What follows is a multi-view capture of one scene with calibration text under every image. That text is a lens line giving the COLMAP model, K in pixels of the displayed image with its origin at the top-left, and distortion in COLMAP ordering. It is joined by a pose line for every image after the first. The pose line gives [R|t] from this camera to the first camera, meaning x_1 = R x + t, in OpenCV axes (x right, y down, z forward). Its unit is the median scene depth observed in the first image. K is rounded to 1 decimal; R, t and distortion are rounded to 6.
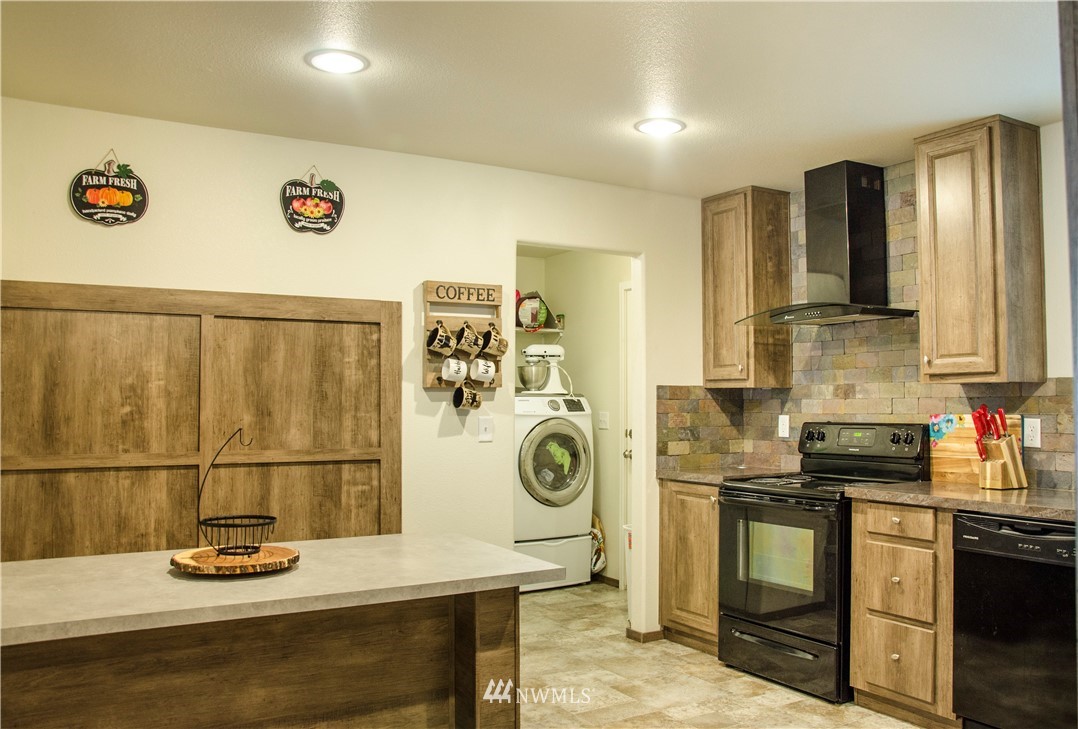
lens RADIAL K [[903.5, 0, 539.0], [0, 903.5, 364.5], [0, 0, 1]] dist [-0.165168, 0.132538]
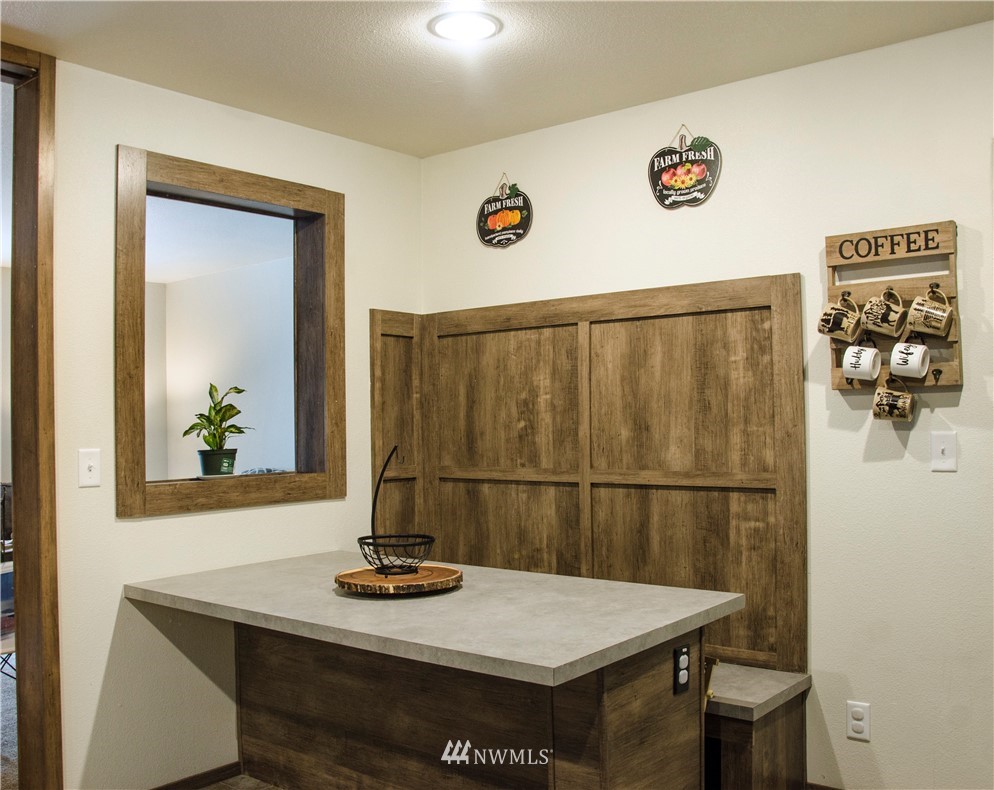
lens RADIAL K [[937.8, 0, 497.0], [0, 937.8, 395.0], [0, 0, 1]] dist [-0.135791, 0.006835]
pose [[0.332960, -0.025581, -0.942594, 0.490774], [0.056467, 0.998379, -0.007149, 0.021221], [0.941249, -0.050845, 0.333865, 0.551278]]
